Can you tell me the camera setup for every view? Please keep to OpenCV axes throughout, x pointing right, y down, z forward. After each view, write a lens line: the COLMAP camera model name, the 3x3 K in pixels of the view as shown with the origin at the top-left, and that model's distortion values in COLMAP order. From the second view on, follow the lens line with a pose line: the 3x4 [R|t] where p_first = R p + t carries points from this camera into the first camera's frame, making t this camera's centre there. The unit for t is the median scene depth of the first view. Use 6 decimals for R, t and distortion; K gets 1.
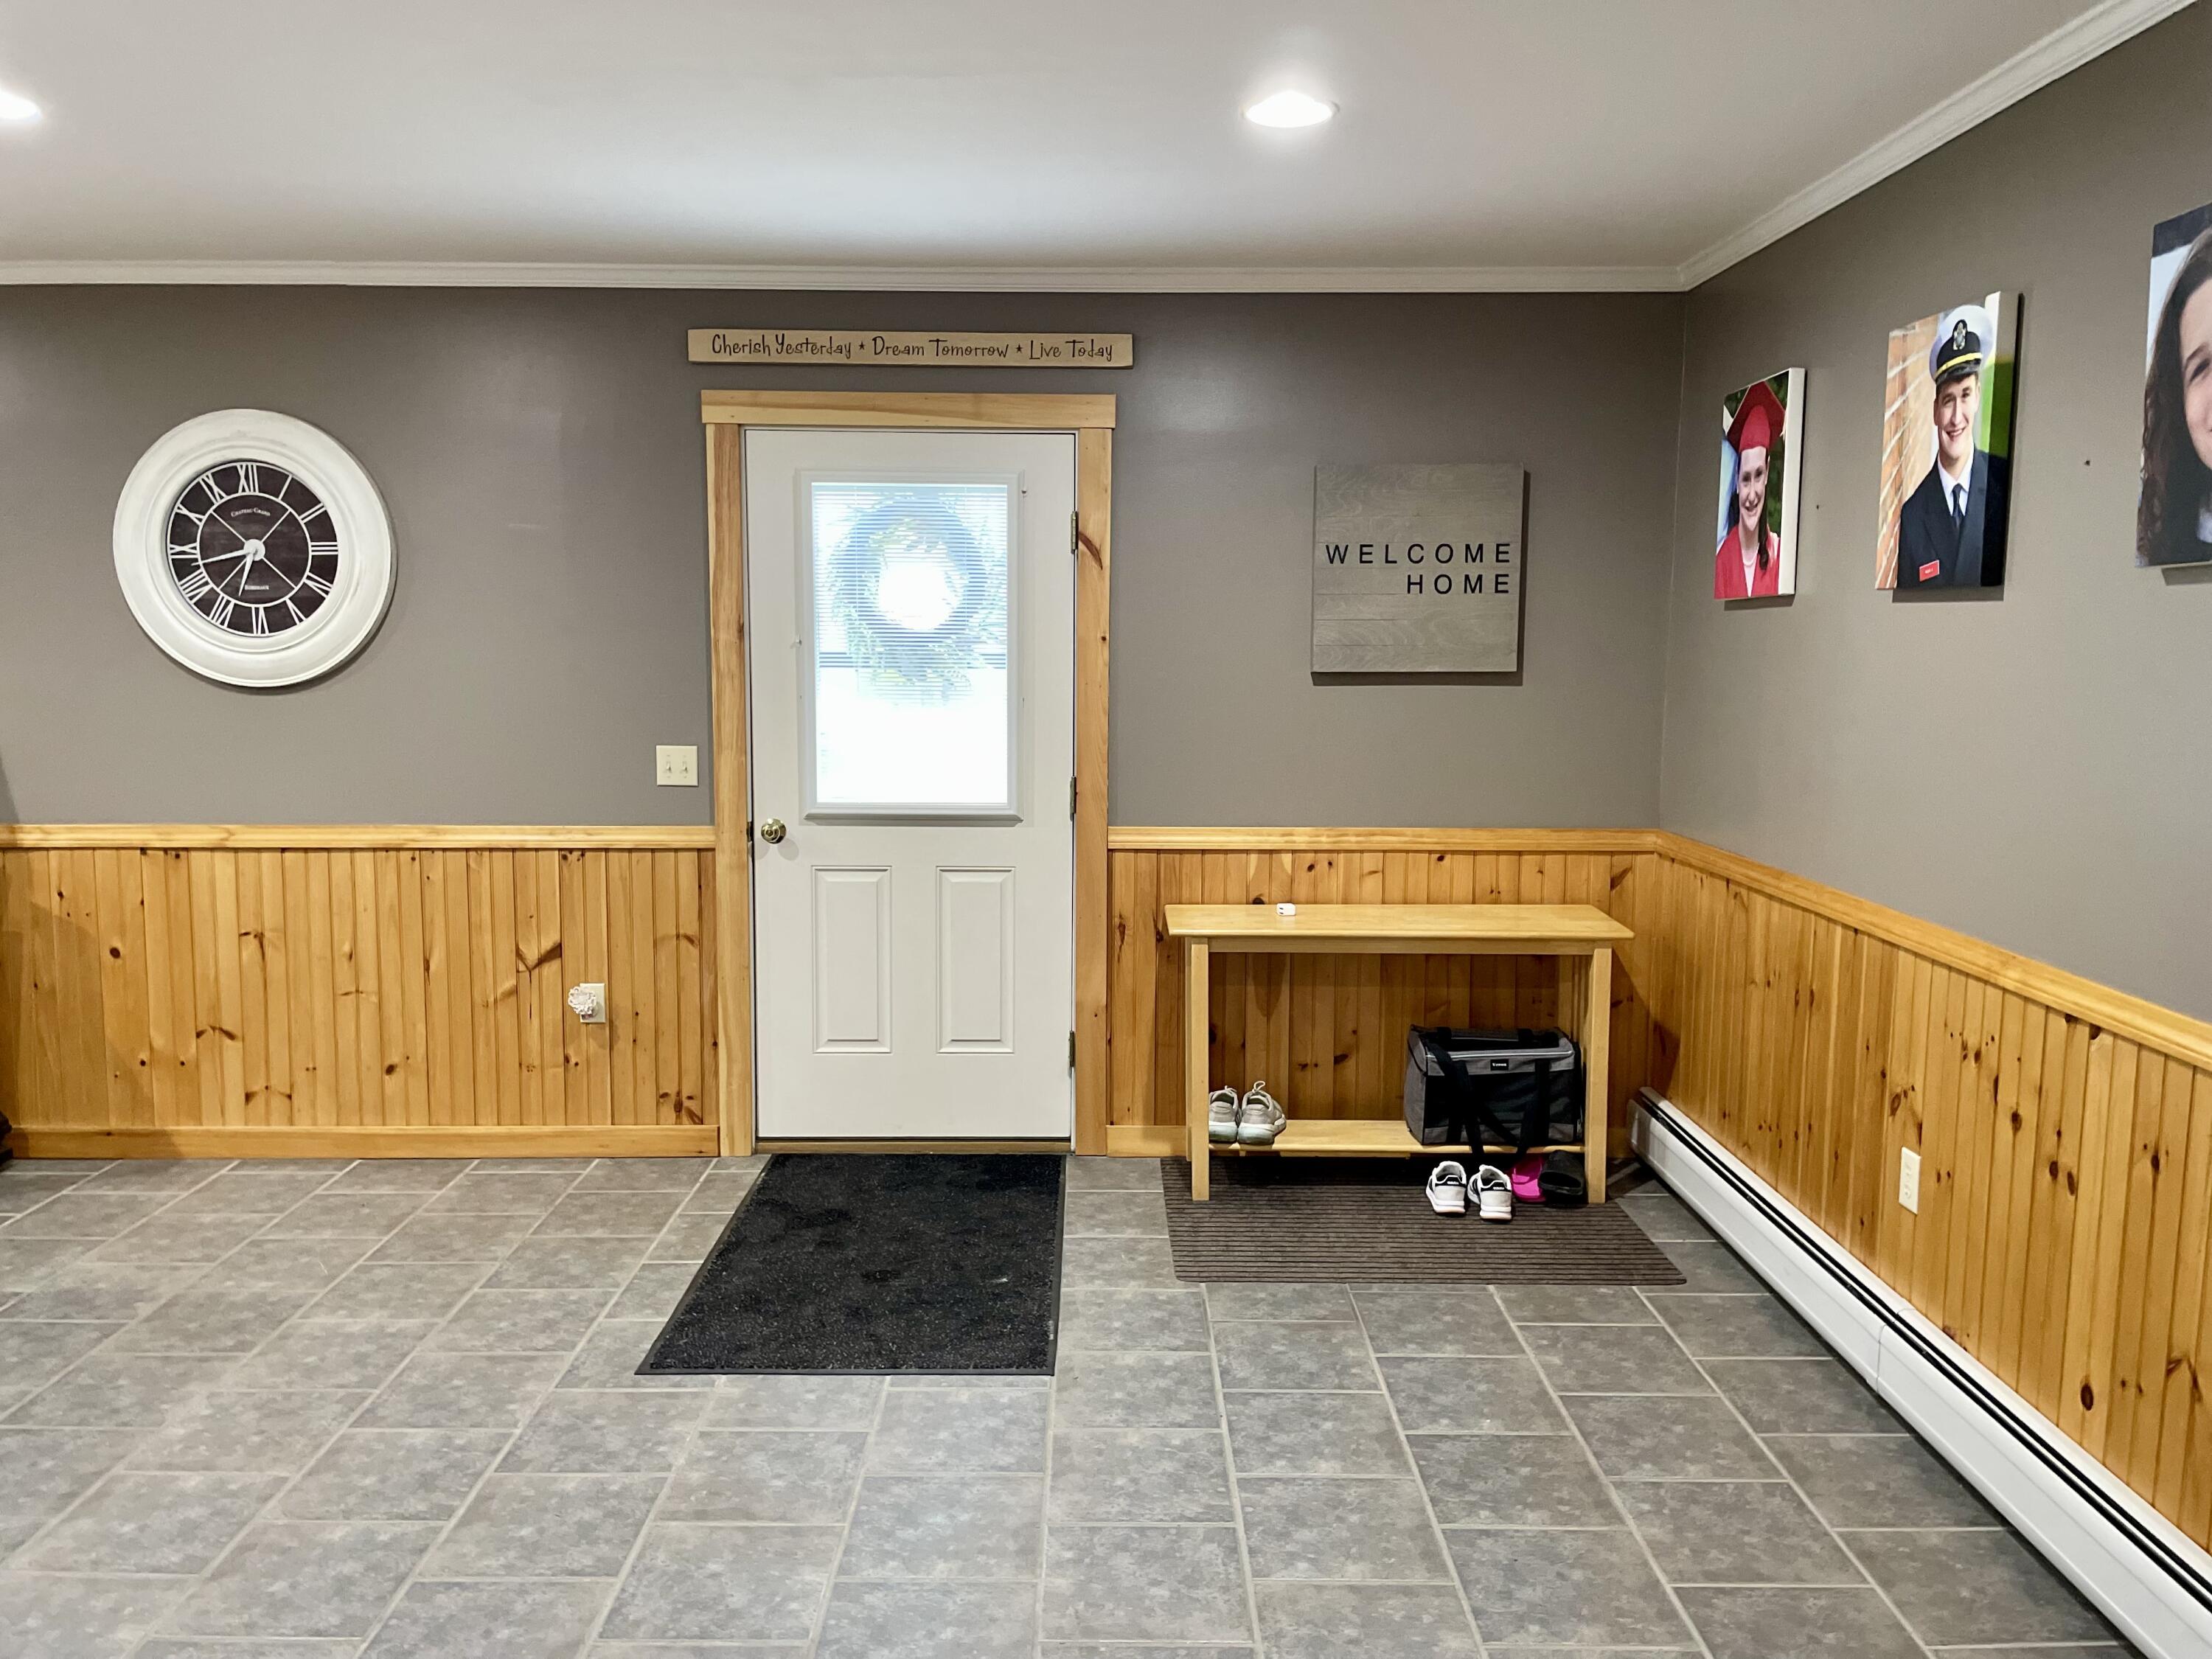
lens RADIAL K [[1685.1, 0, 1111.5], [0, 1685.1, 815.6], [0, 0, 1]] dist [0.072001, -0.077663]
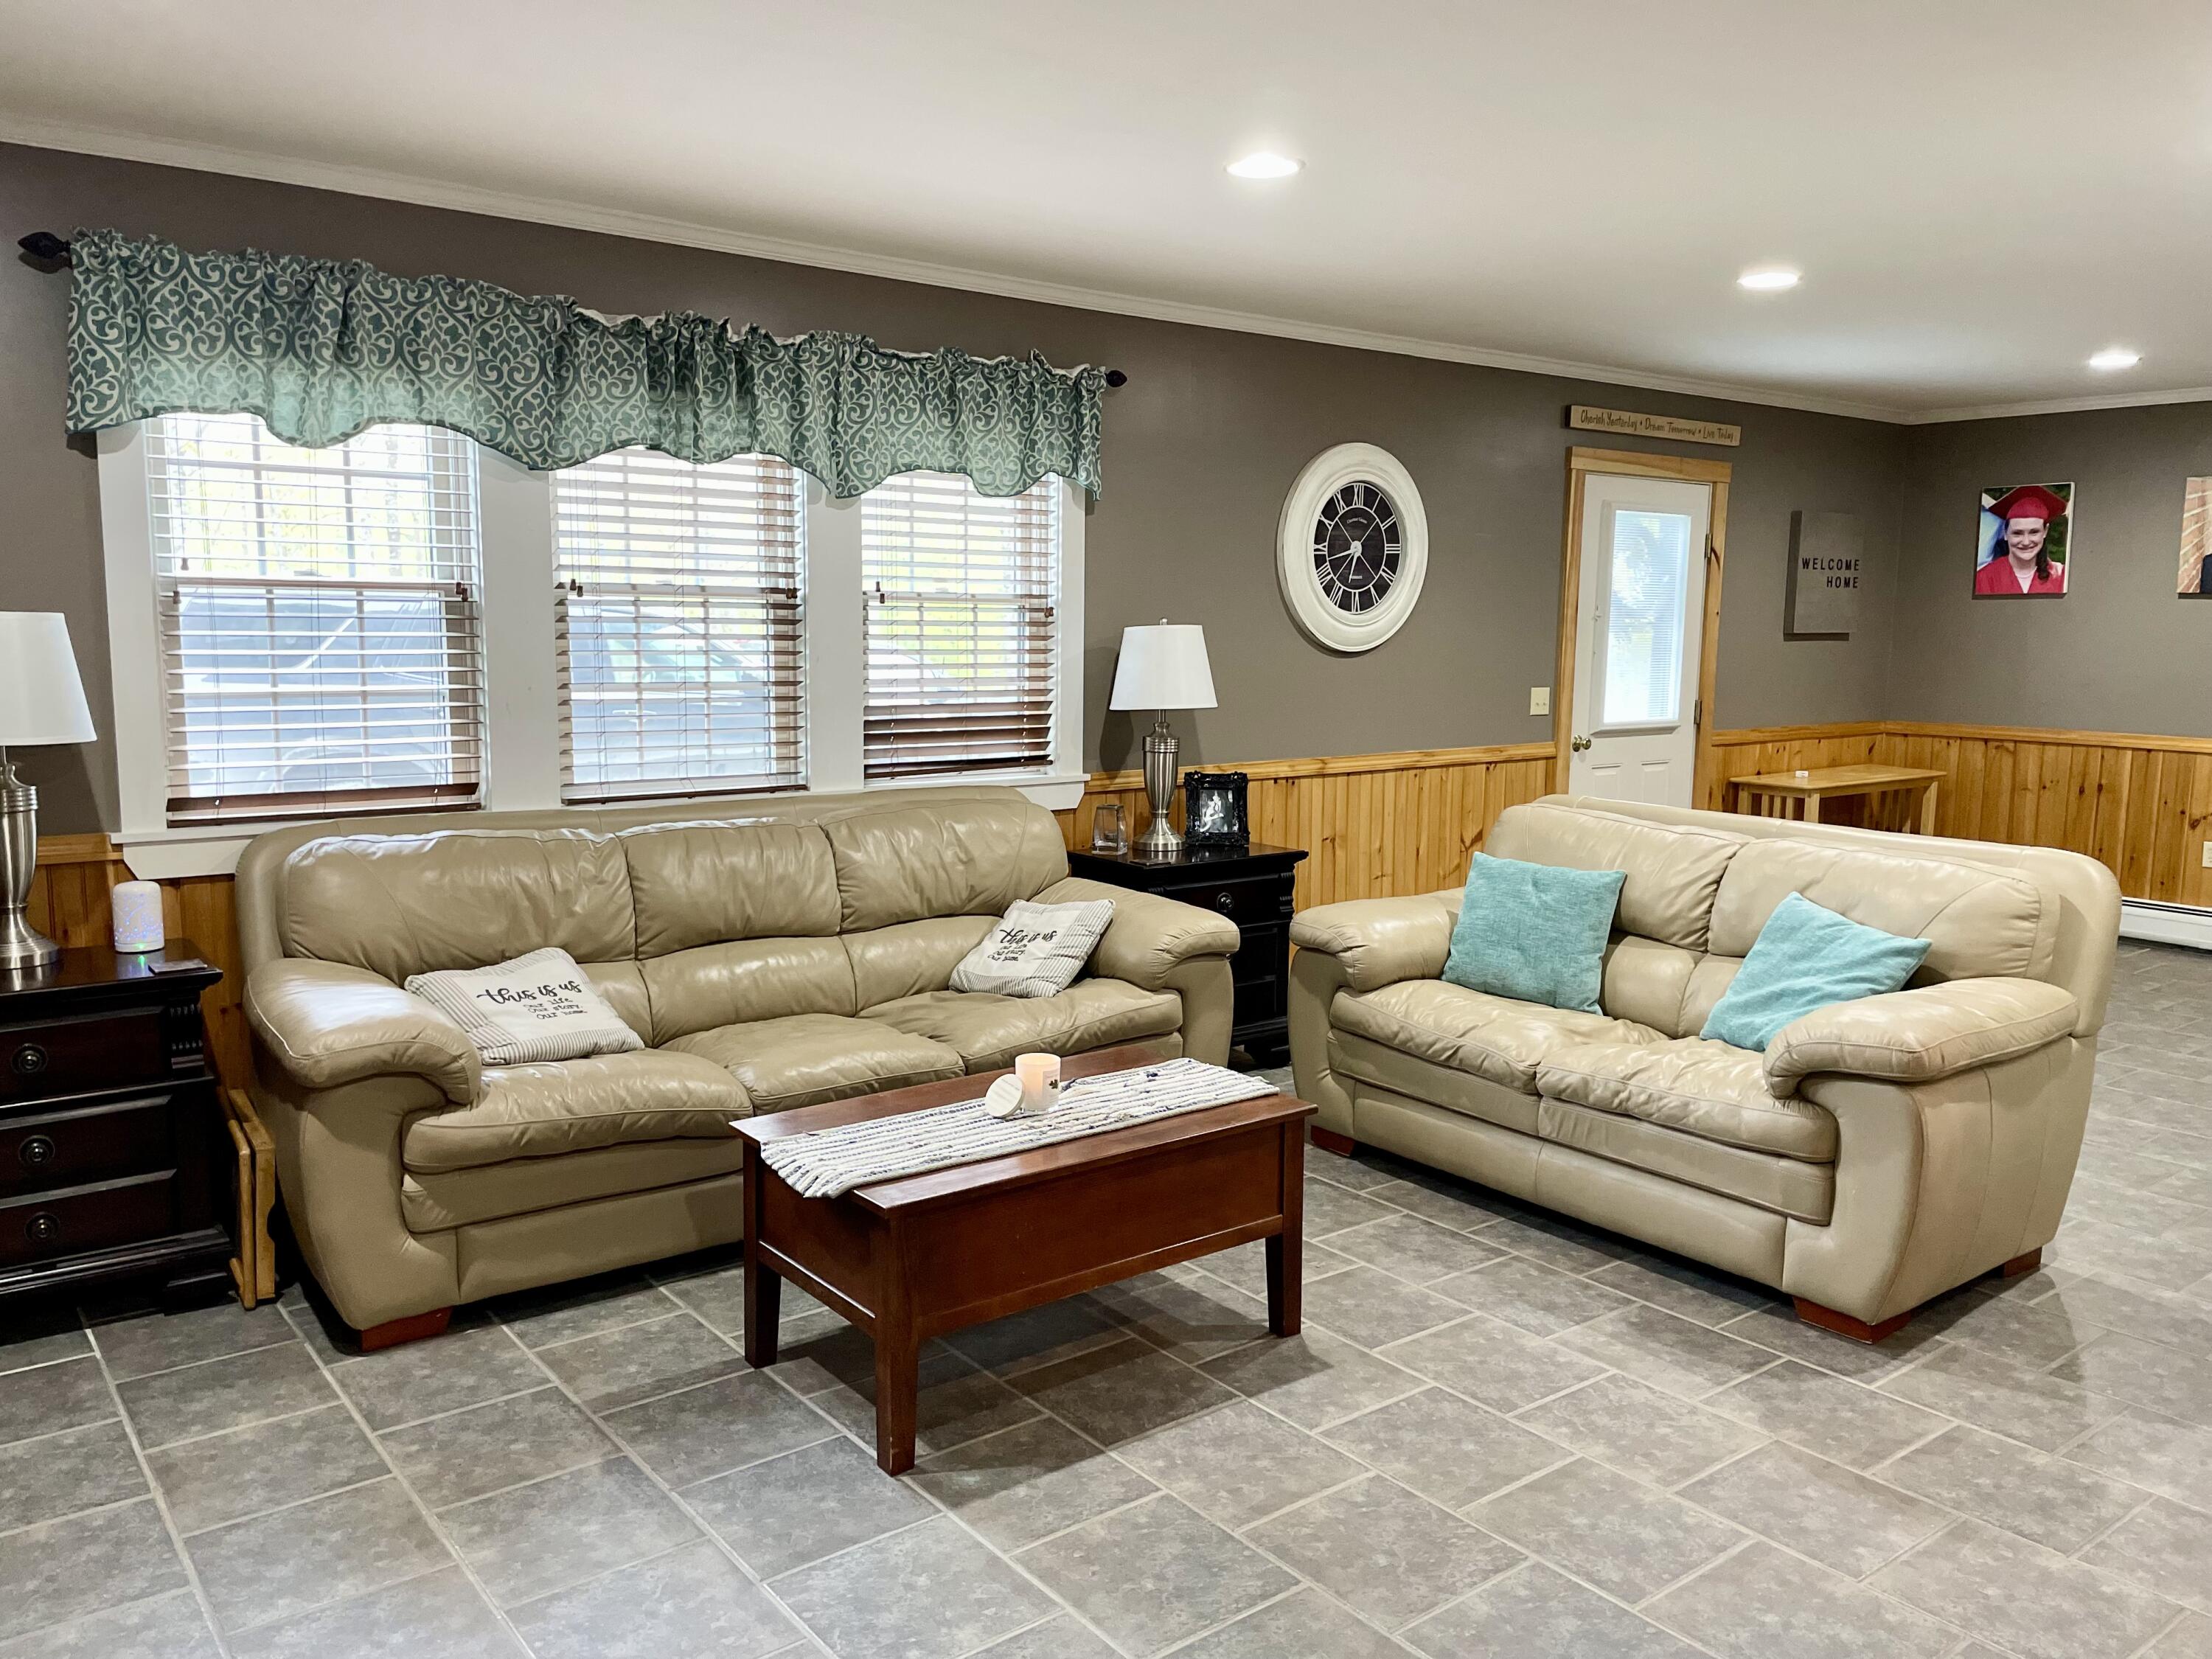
lens RADIAL K [[1685.1, 0, 1100.9], [0, 1685.1, 827.2], [0, 0, 1]] dist [0.072001, -0.077663]
pose [[0.792458, -0.074050, 0.605414, -1.480999], [0.055277, 0.997237, 0.049621, -0.014816], [-0.607416, -0.005857, 0.794362, 0.067772]]
